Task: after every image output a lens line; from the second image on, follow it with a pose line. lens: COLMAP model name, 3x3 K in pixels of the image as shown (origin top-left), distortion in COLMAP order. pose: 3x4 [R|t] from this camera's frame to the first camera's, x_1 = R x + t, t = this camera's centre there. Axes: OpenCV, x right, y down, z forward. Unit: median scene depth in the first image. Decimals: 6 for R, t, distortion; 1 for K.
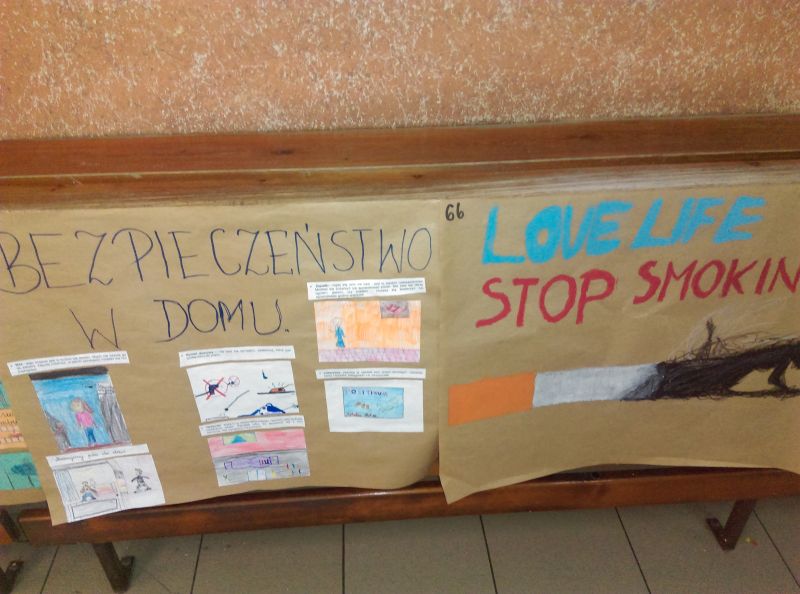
lens RADIAL K [[651.9, 0, 400.0], [0, 651.9, 297.0], [0, 0, 1]] dist [0.091737, -0.140378]
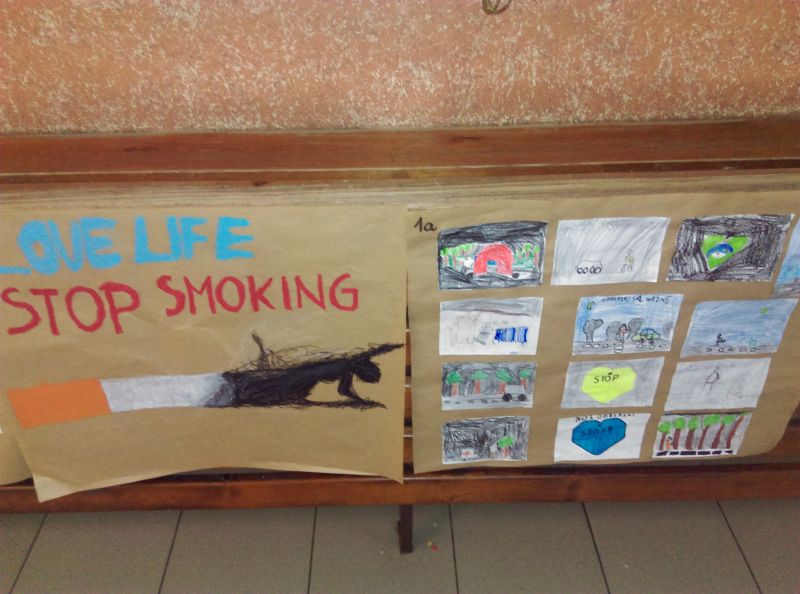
lens RADIAL K [[651.9, 0, 400.0], [0, 651.9, 297.0], [0, 0, 1]] dist [0.091737, -0.140378]
pose [[0.998646, 0.027815, -0.043950, 0.715263], [-0.026664, 0.999291, 0.026574, -0.052441], [0.044658, -0.025367, 0.998680, -0.005648]]
